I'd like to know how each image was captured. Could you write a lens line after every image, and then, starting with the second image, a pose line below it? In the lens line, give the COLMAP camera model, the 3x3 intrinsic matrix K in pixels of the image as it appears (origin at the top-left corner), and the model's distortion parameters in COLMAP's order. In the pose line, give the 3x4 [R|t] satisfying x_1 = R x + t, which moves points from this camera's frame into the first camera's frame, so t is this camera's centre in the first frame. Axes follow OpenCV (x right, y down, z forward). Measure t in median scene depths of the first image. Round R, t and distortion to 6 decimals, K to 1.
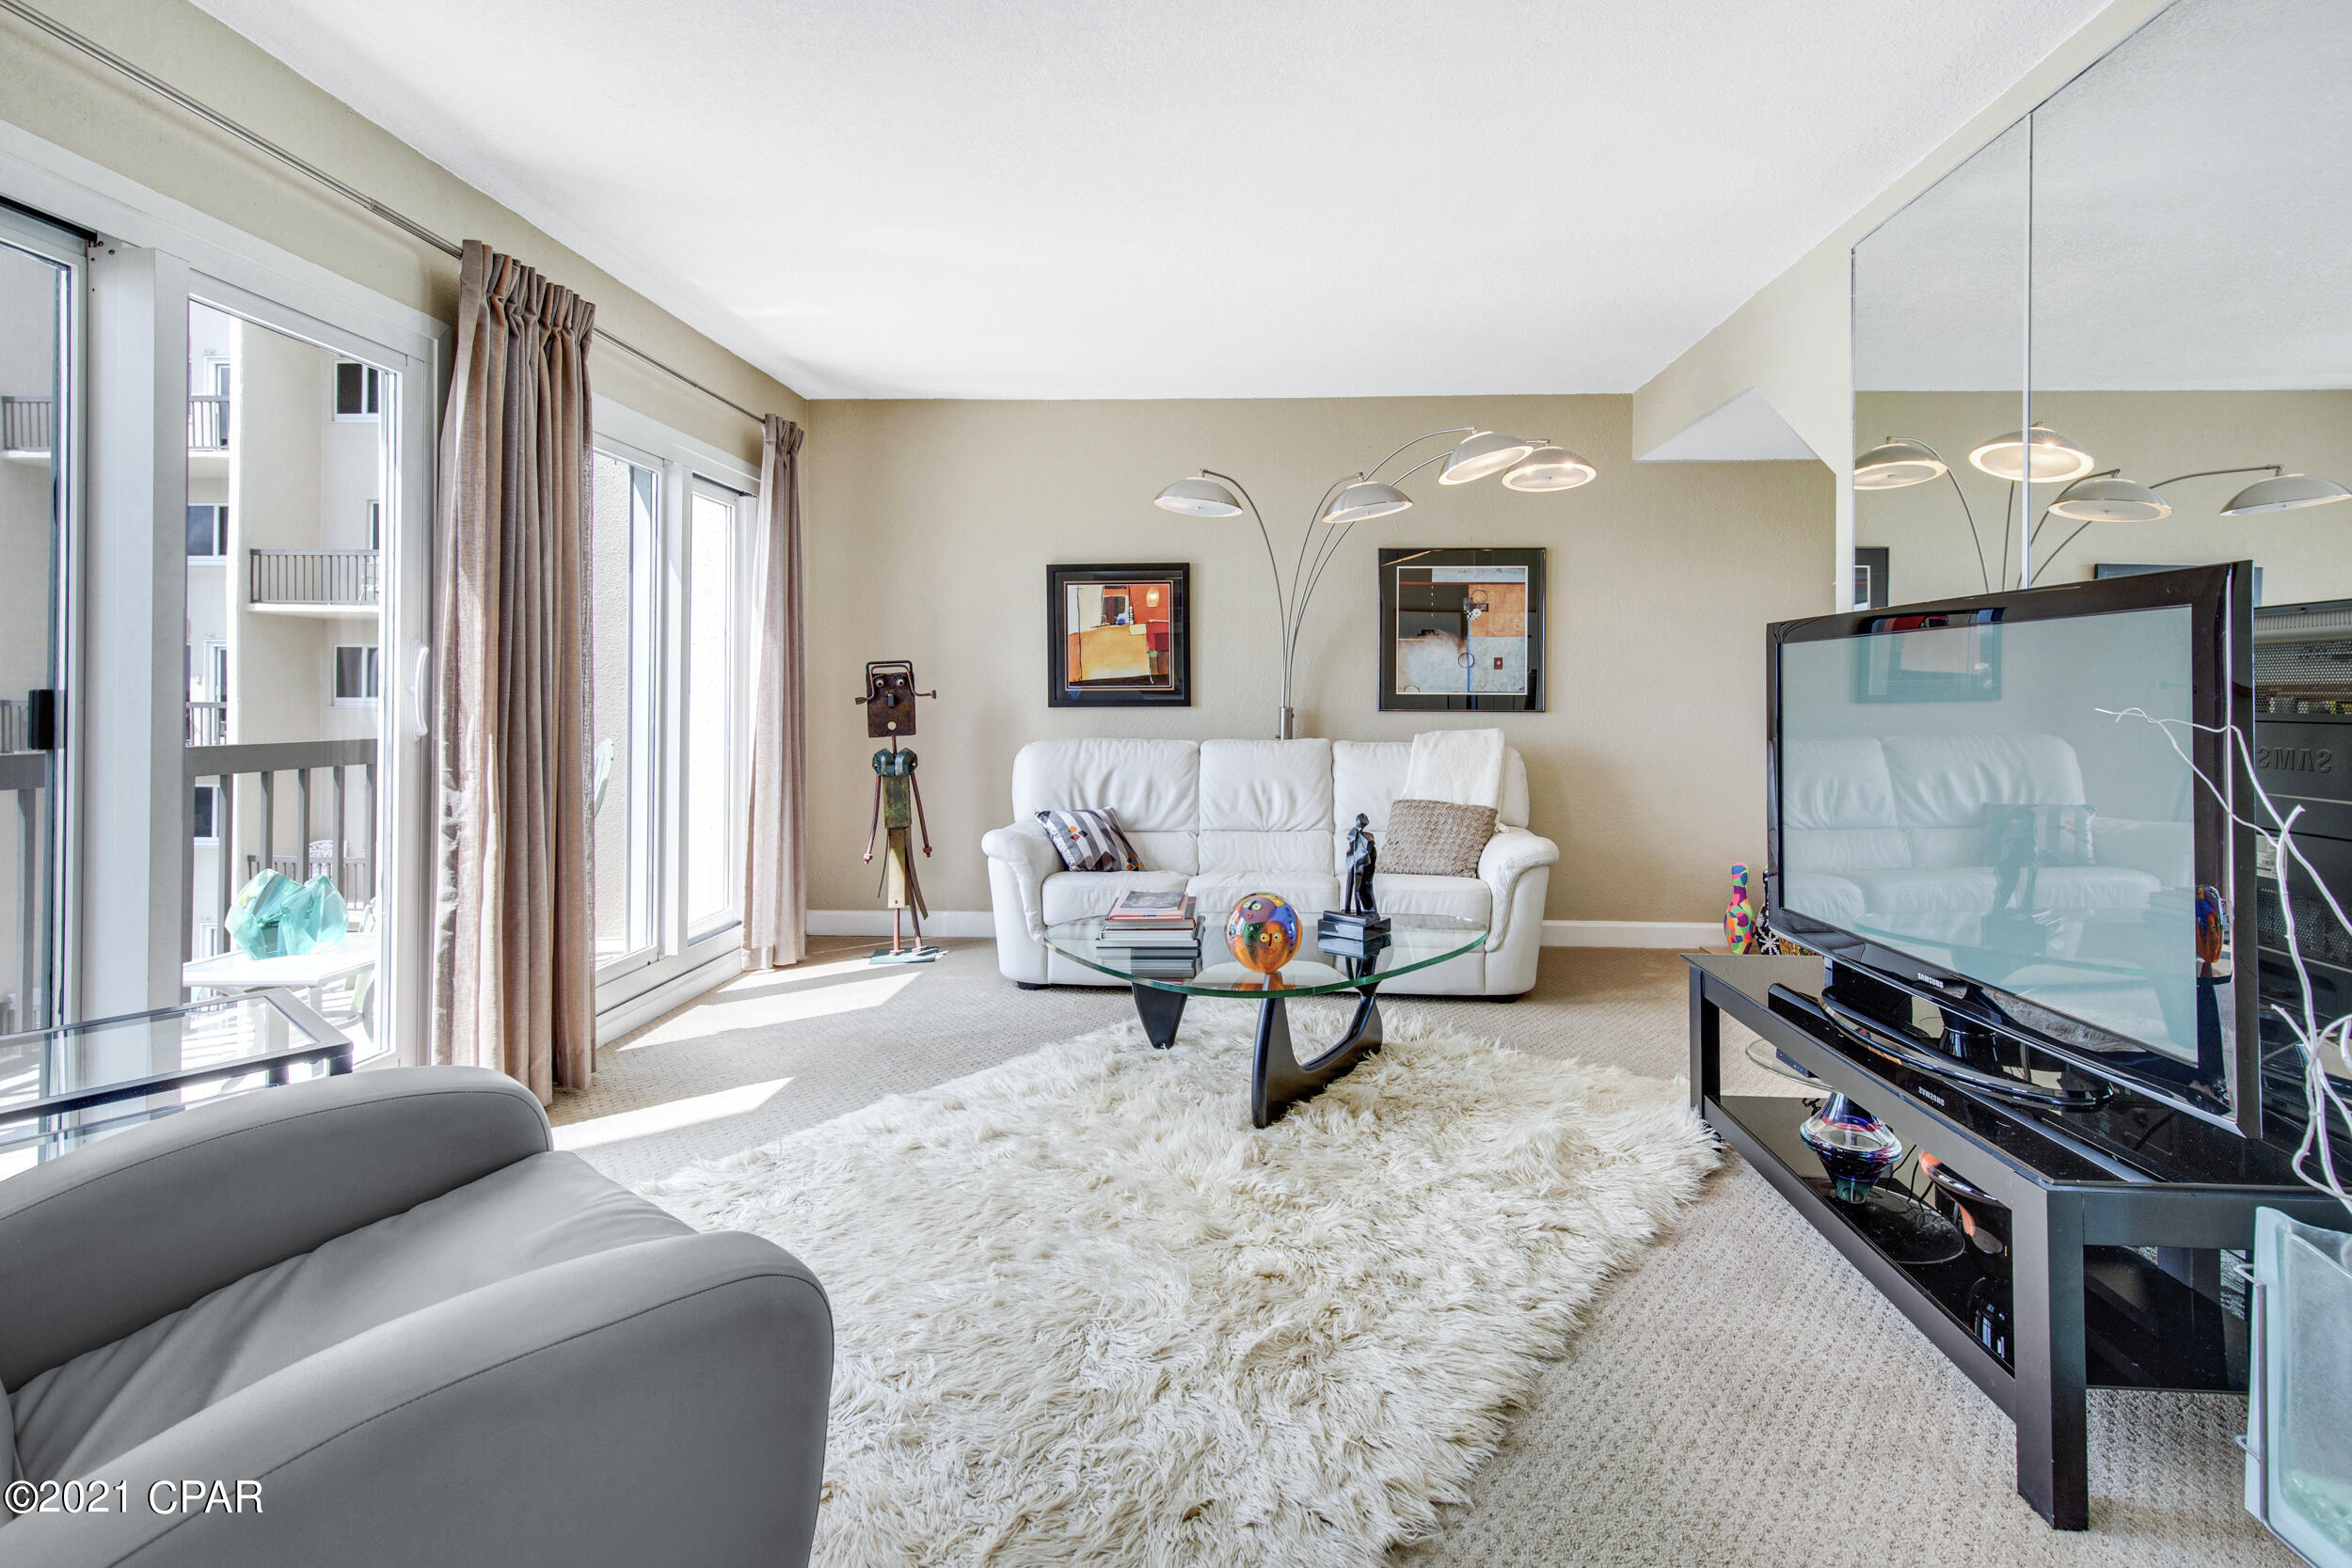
lens RADIAL K [[1099.4, 0, 1199.1], [0, 1099.4, 701.9], [0, 0, 1]] dist [0.012696, -0.000002]
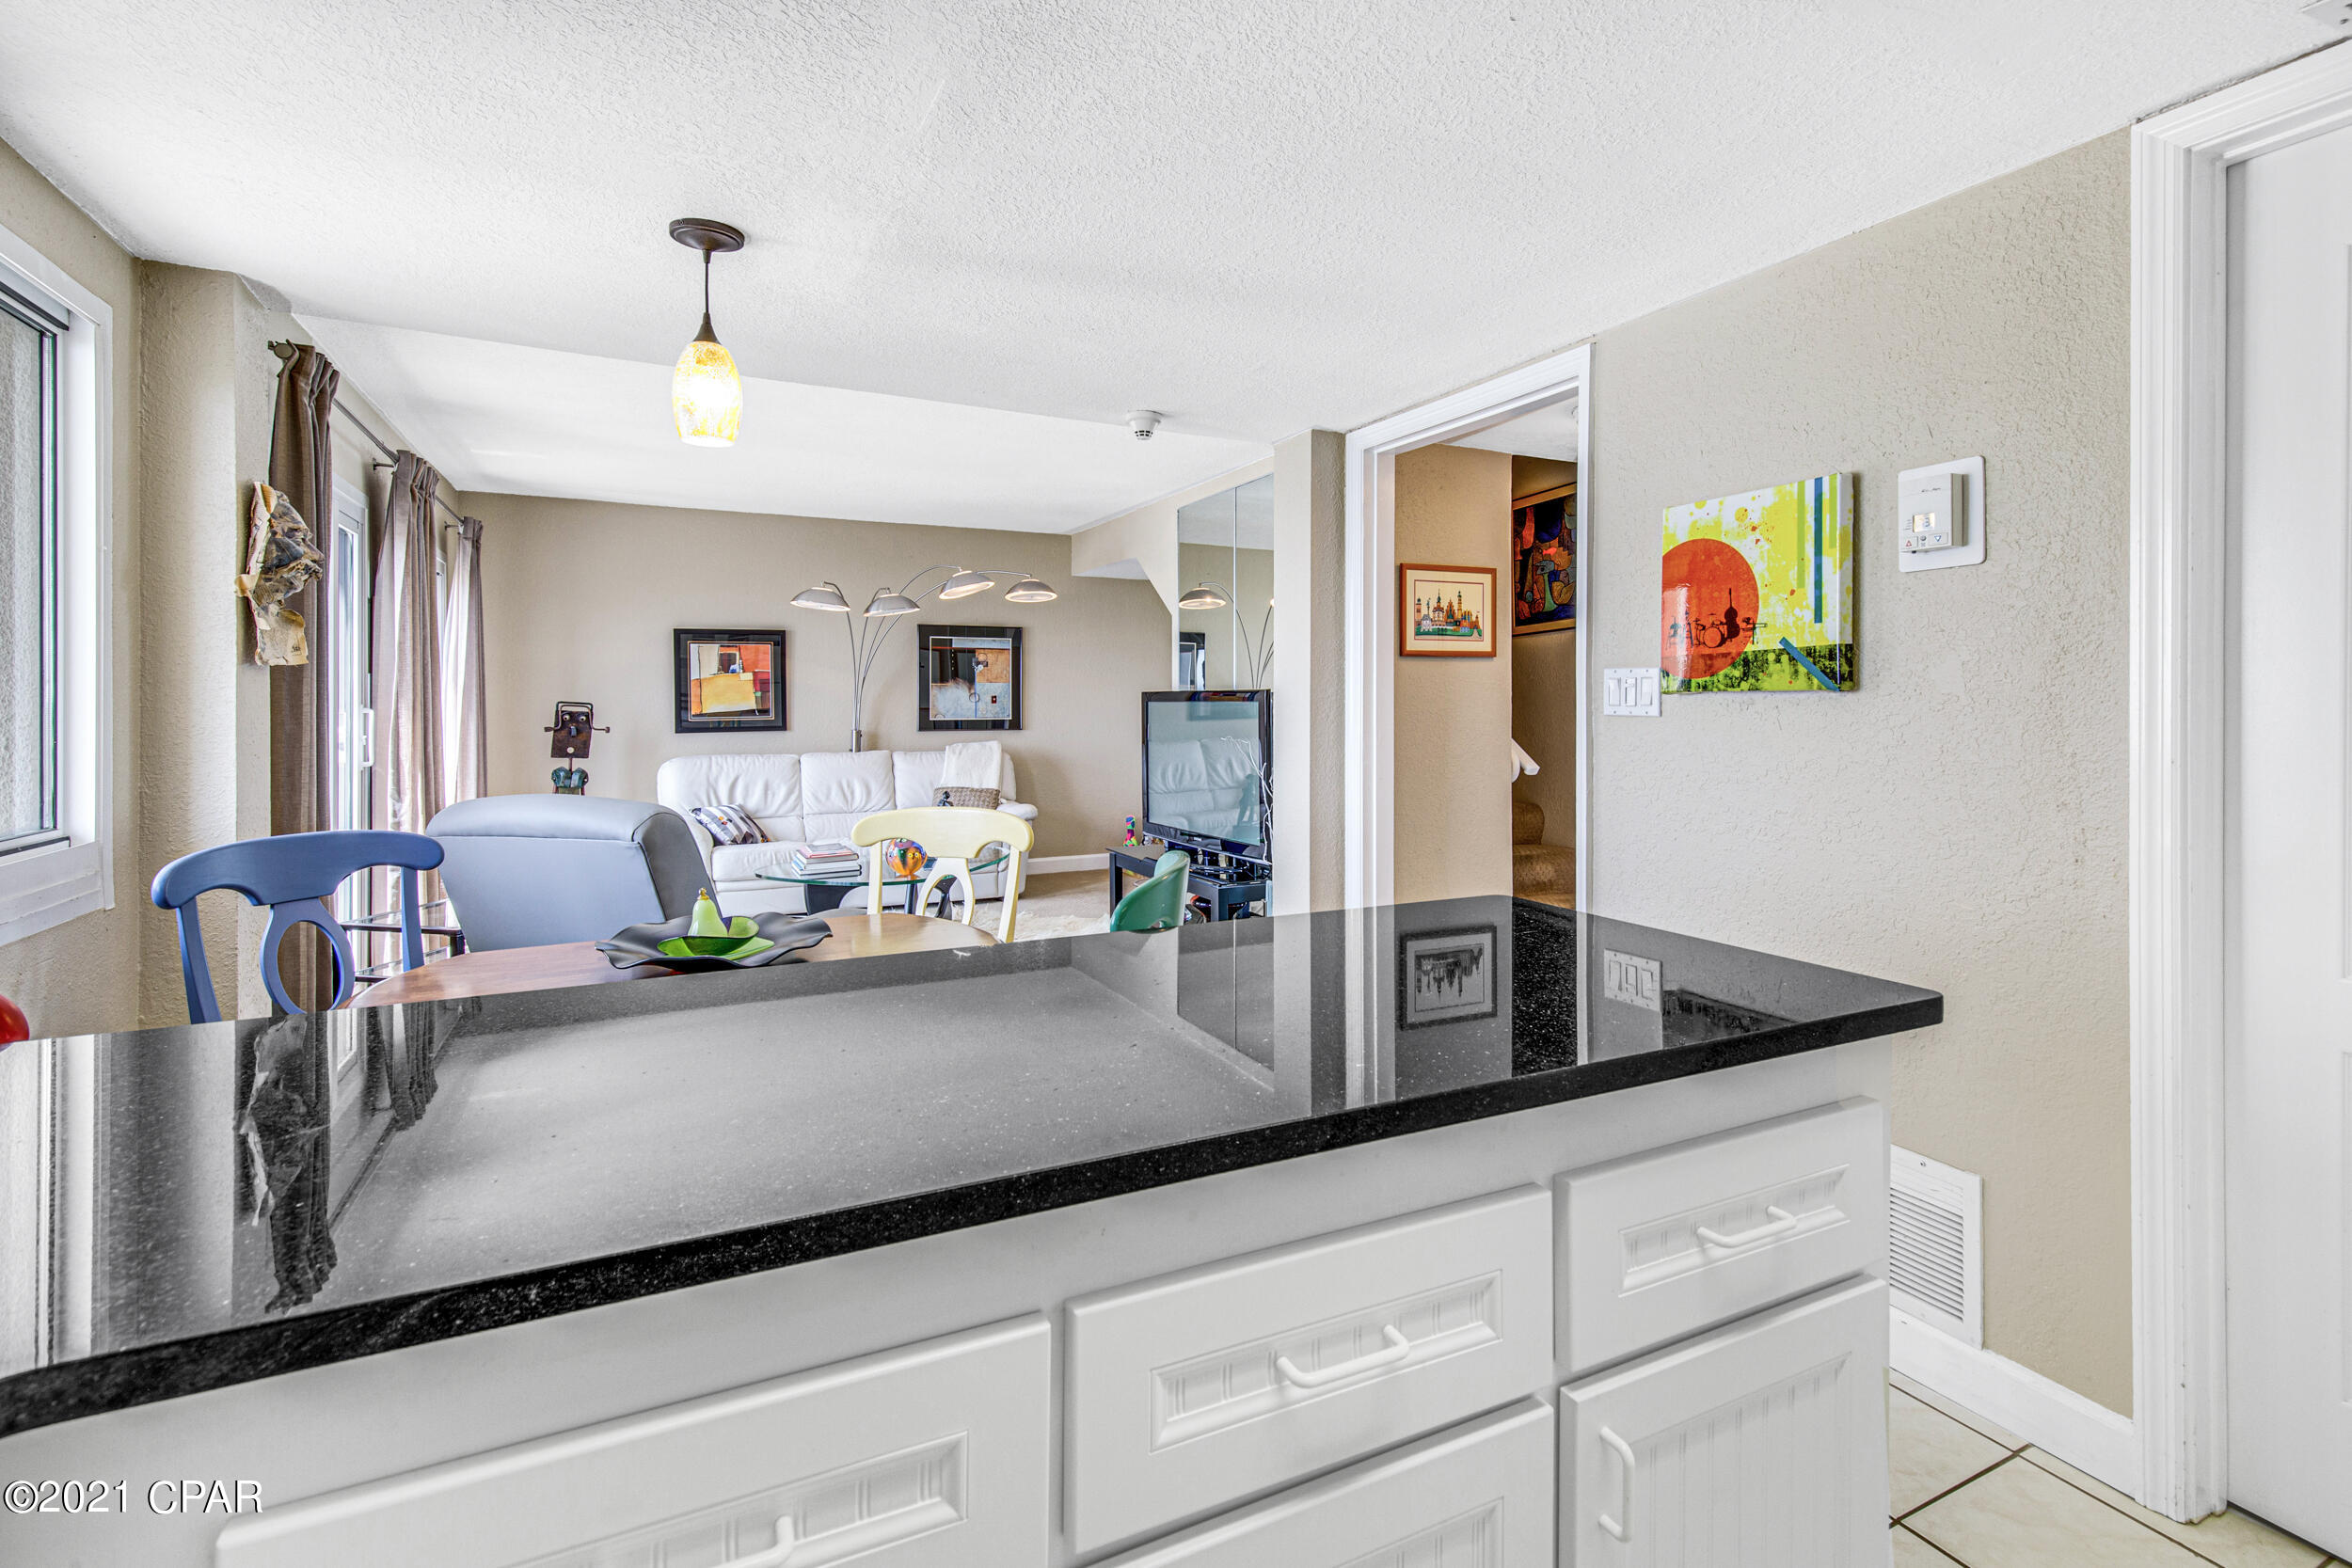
lens RADIAL K [[1099.4, 0, 1199.1], [0, 1099.4, 701.9], [0, 0, 1]] dist [0.012696, -0.000002]
pose [[0.868604, -0.006983, 0.495458, -0.282518], [0.008917, 0.999959, -0.001537, -0.029436], [-0.495427, 0.005753, 0.868631, -0.575321]]
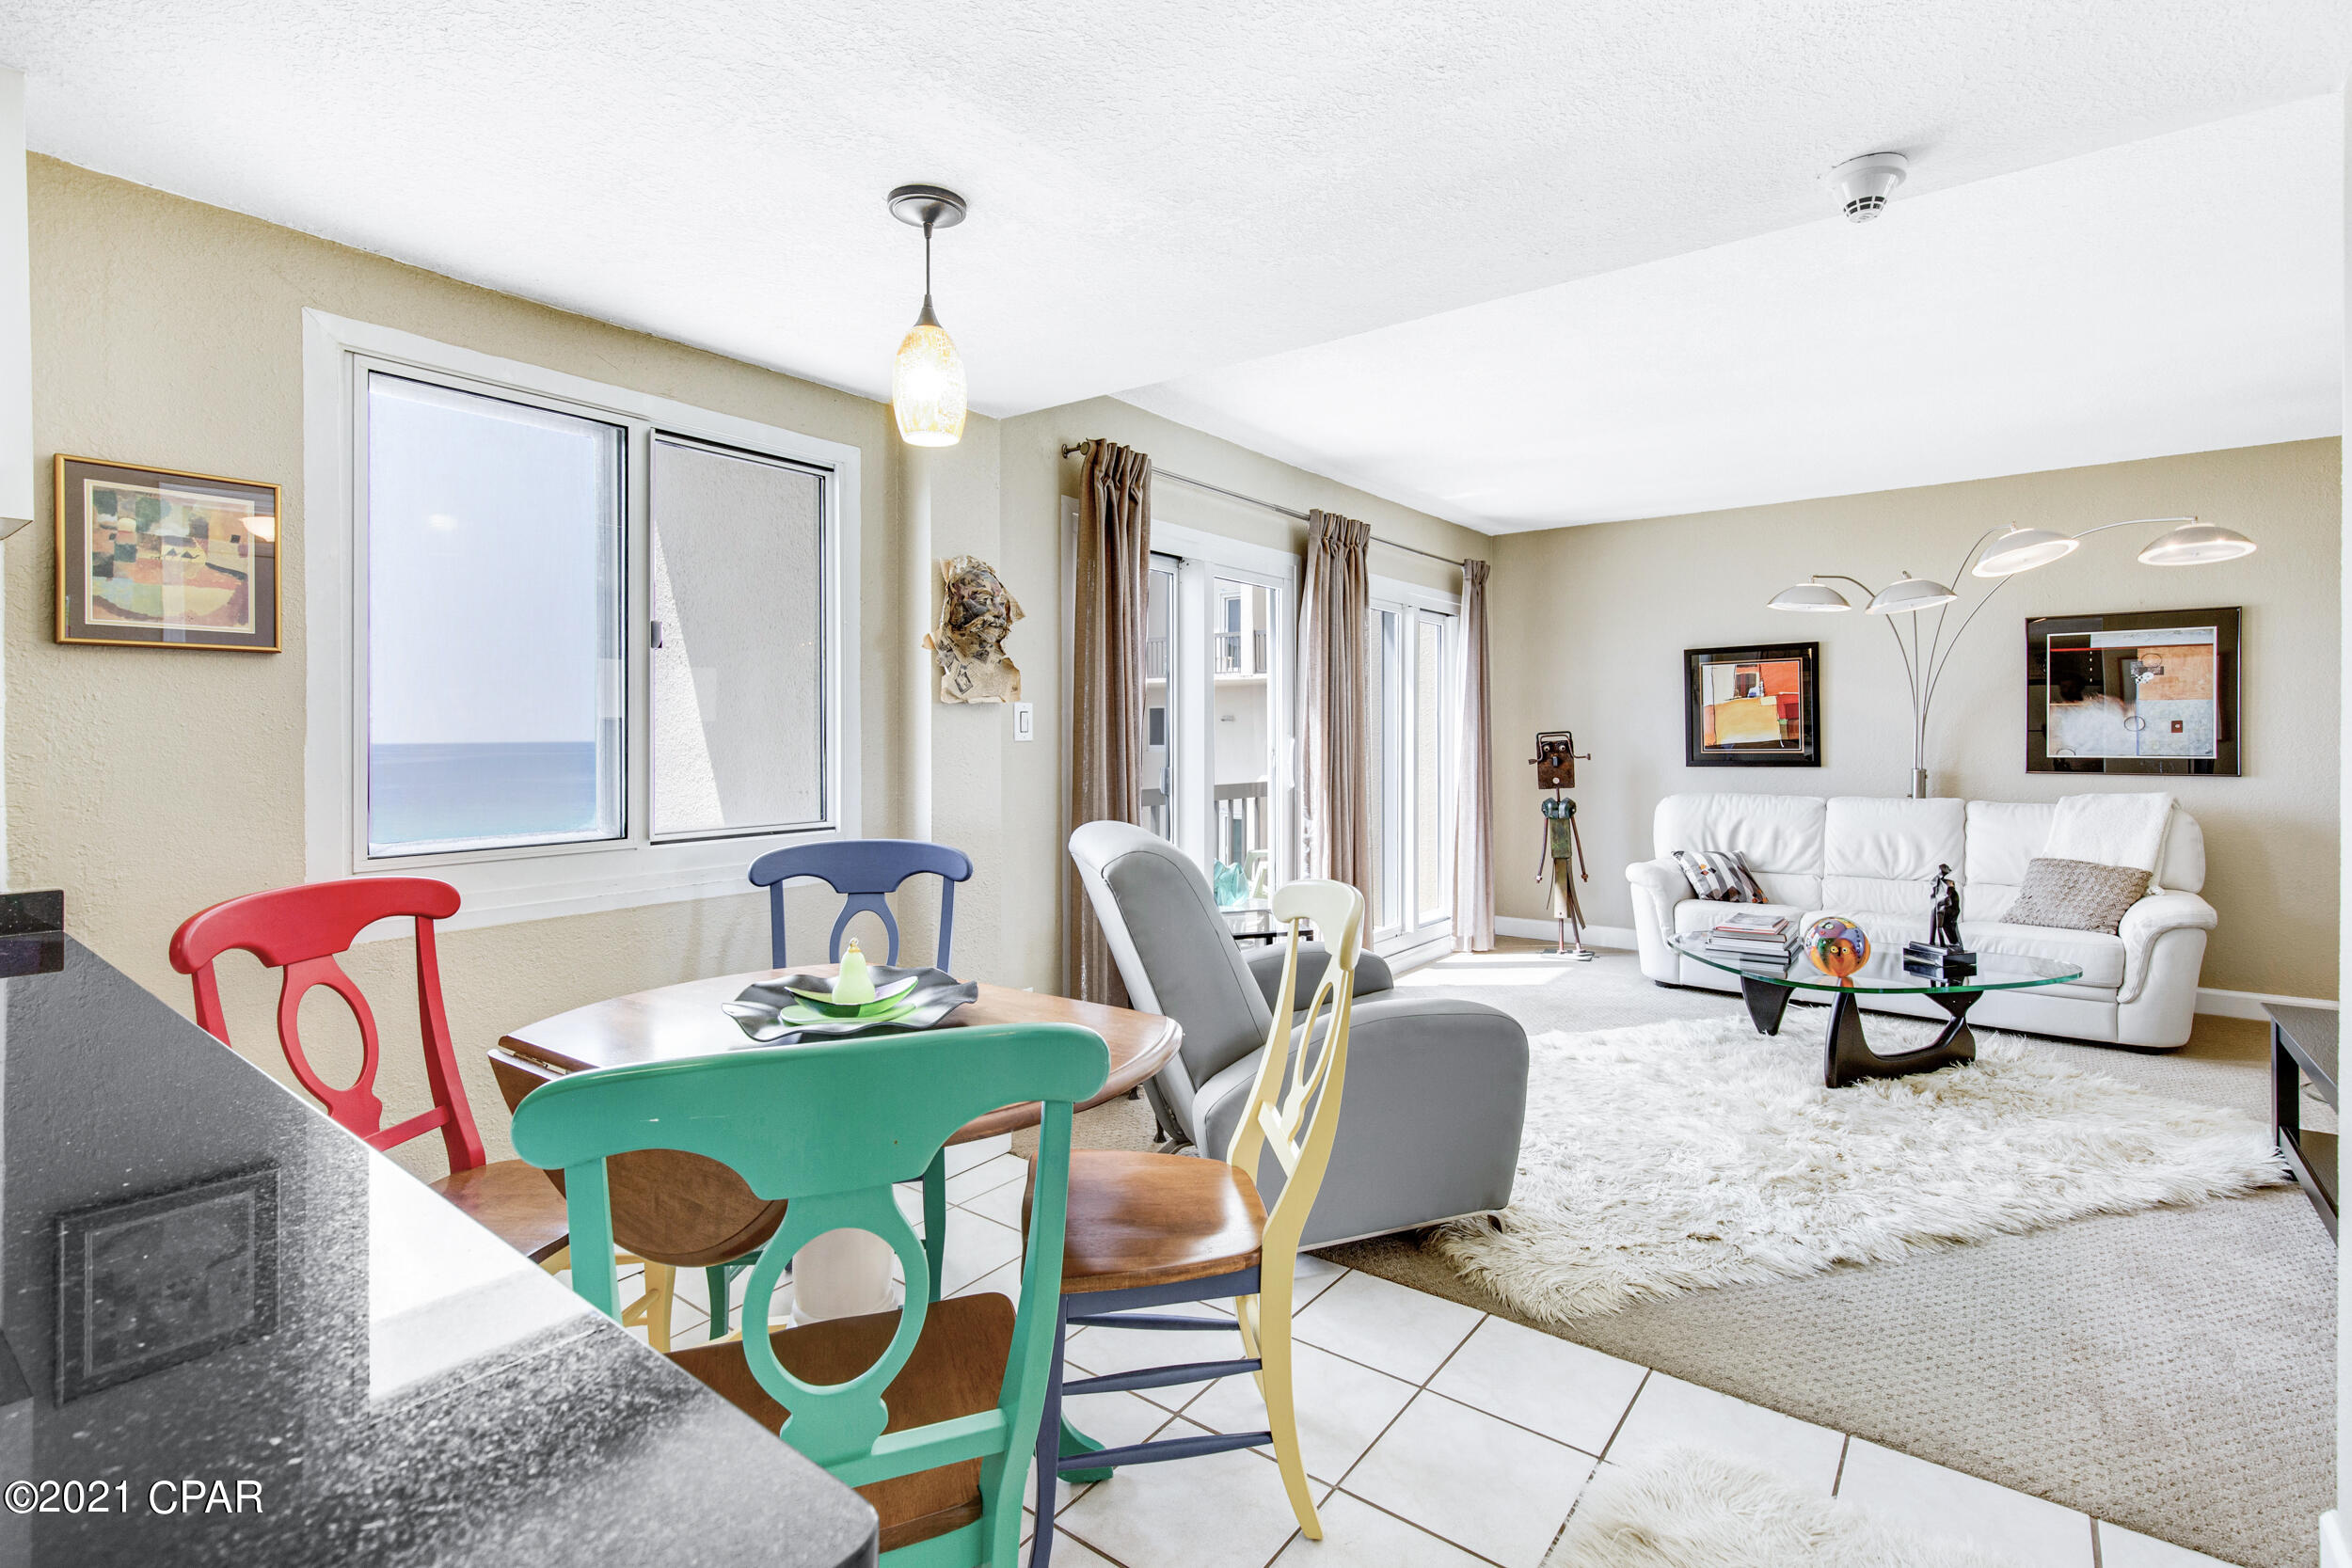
lens RADIAL K [[1080.3, 0, 1196.5], [0, 1080.3, 737.3], [0, 0, 1]] dist [0.002381, 0.000129]
pose [[0.827245, -0.006603, -0.561803, 0.098422], [0.004506, 0.999977, -0.005119, -0.026988], [0.561824, 0.001704, 0.827255, -0.335507]]
